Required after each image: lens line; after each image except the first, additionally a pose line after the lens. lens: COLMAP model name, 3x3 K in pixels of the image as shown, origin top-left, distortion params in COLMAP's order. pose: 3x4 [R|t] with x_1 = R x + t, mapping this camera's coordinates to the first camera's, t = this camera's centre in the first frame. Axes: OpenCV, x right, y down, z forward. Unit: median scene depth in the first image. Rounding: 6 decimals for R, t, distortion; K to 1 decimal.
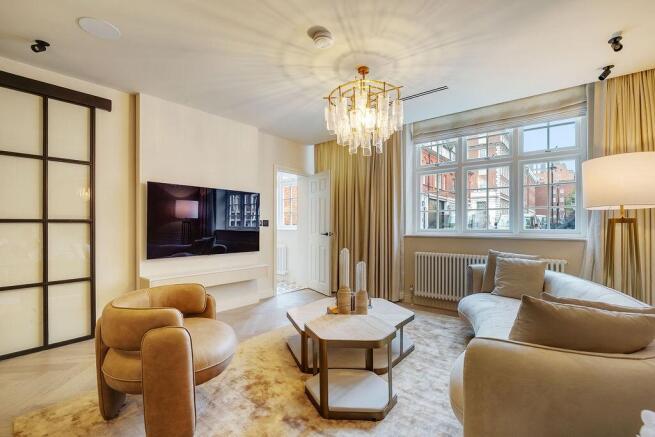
lens RADIAL K [[302.5, 0, 330.7], [0, 302.5, 225.7], [0, 0, 1]] dist [-0.002626, -0.000222]
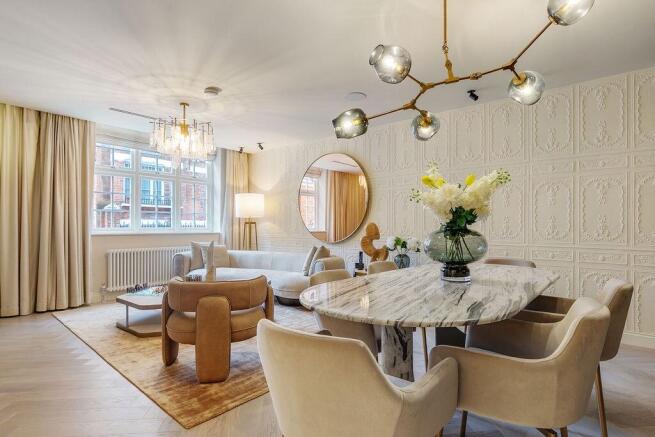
lens RADIAL K [[302.5, 0, 330.7], [0, 302.5, 225.7], [0, 0, 1]] dist [-0.002626, -0.000222]
pose [[0.045674, 0.000810, 0.998956, -1.154068], [-0.005753, 0.999983, -0.000548, 0.001326], [-0.998940, -0.005722, 0.045678, 0.308299]]
